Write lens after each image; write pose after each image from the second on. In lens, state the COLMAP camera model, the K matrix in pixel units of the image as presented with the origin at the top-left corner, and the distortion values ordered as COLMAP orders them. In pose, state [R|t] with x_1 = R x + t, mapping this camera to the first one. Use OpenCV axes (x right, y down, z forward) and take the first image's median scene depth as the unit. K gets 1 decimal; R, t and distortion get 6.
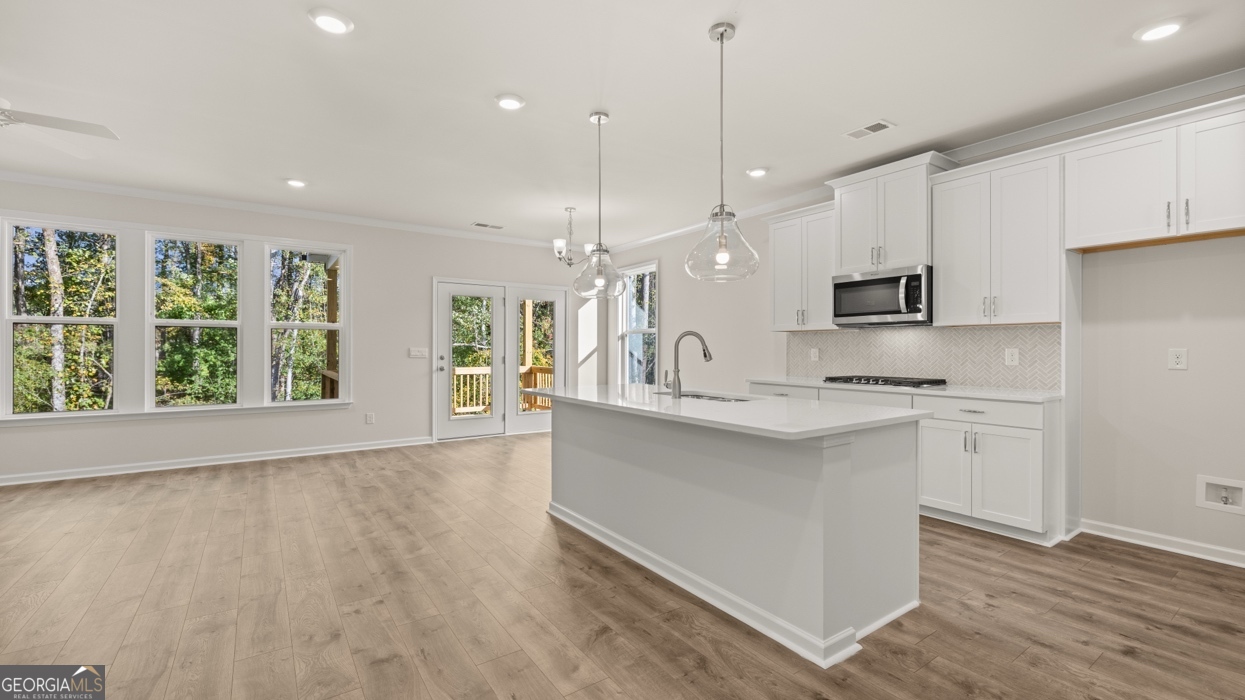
lens RADIAL K [[521.3, 0, 604.5], [0, 521.3, 350.5], [0, 0, 1]] dist [0.004894, -0.000011]
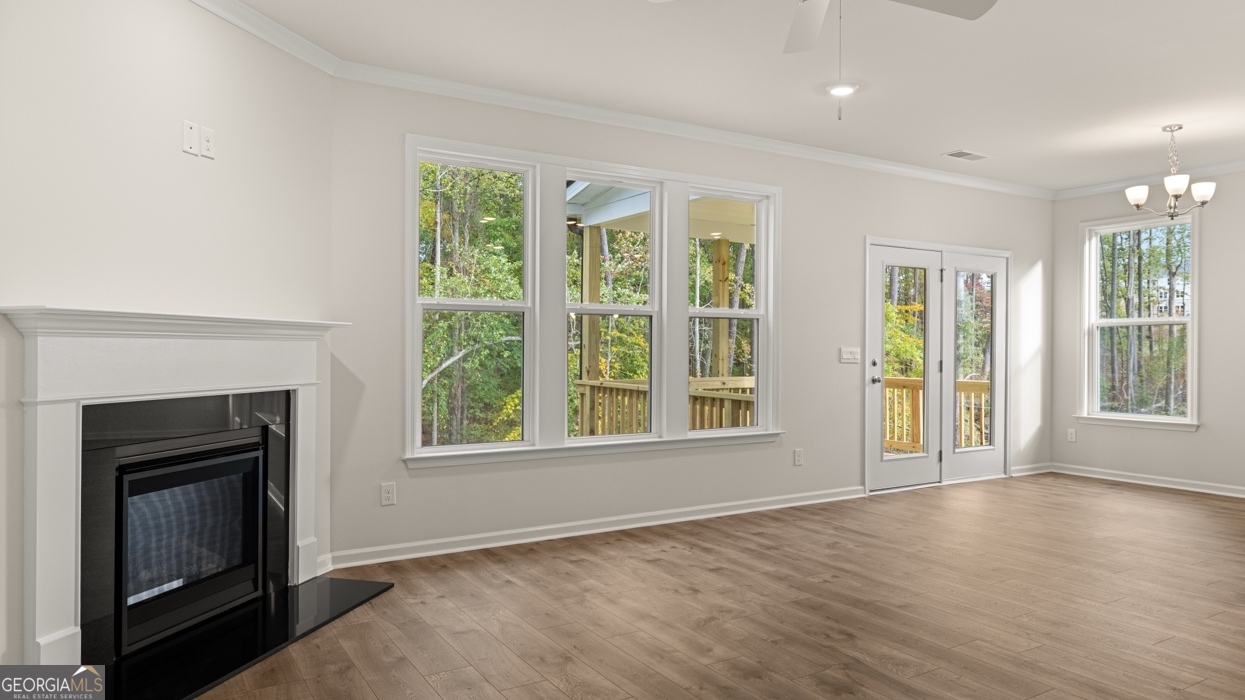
lens RADIAL K [[804.7, 0, 624.5], [0, 804.7, 342.1], [0, 0, 1]] dist [0.021124, -0.007744]
pose [[0.999276, 0.003156, -0.037903, -1.000625], [-0.003461, 0.999962, -0.007981, -0.004171], [0.037876, 0.008107, 0.999250, 0.006797]]
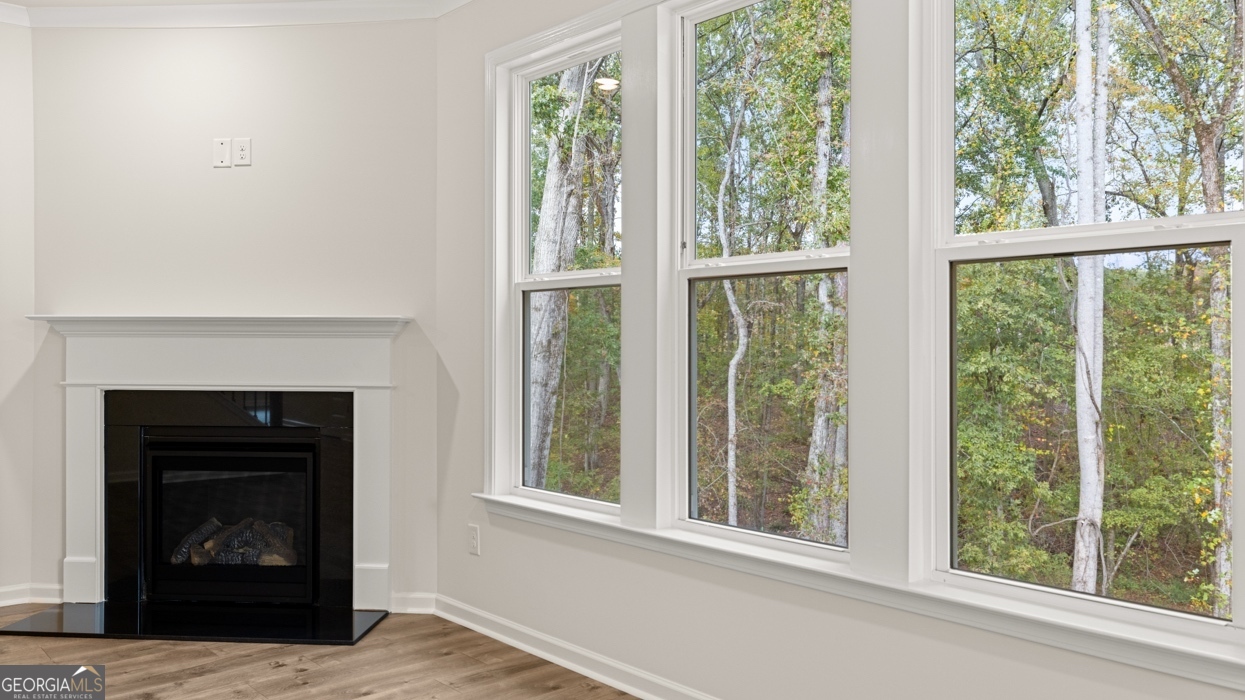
lens RADIAL K [[966.0, 0, 620.2], [0, 966.0, 347.7], [0, 0, 1]] dist [-0.014502, -0.000395]
pose [[0.133918, 0.002242, -0.990990, -0.323285], [-0.004803, 0.999987, 0.001613, -0.005306], [0.990981, 0.004544, 0.133927, 1.166898]]
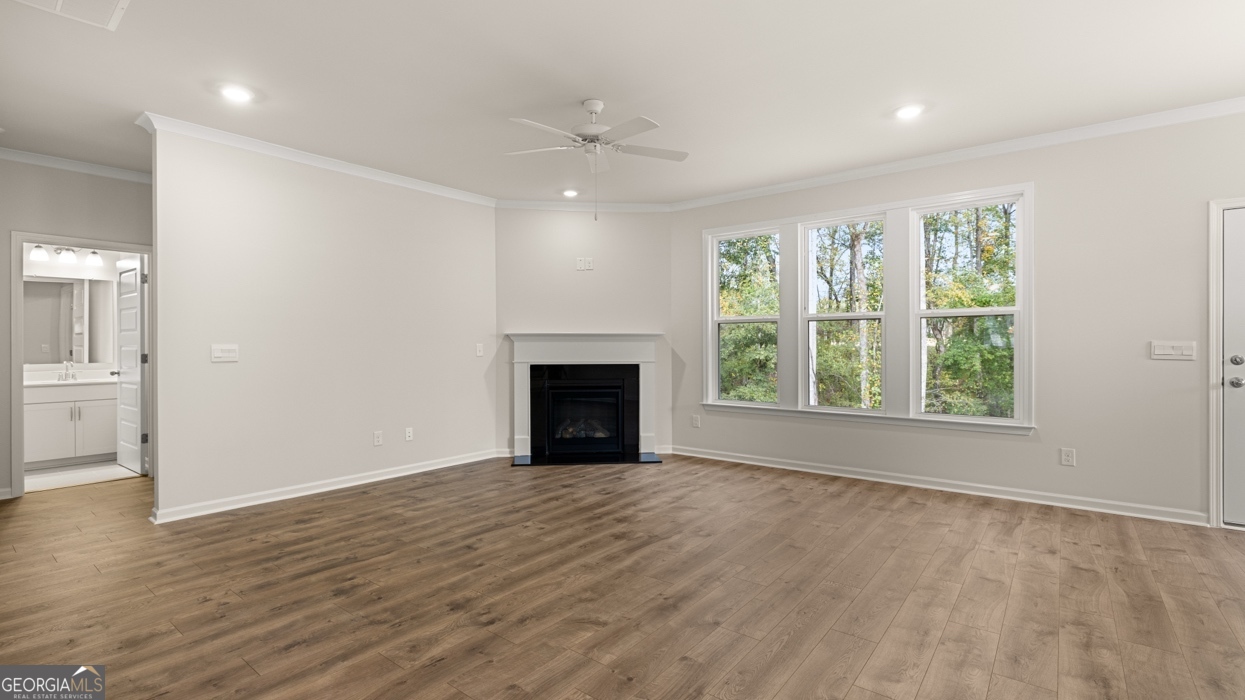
lens RADIAL K [[560.0, 0, 614.4], [0, 560.0, 349.1], [0, 0, 1]] dist [-0.011116, -0.000965]
pose [[0.306122, 0.005218, -0.951978, 0.012860], [0.001647, 0.999981, 0.006011, -0.002577], [0.951991, -0.003408, 0.306108, 0.466102]]
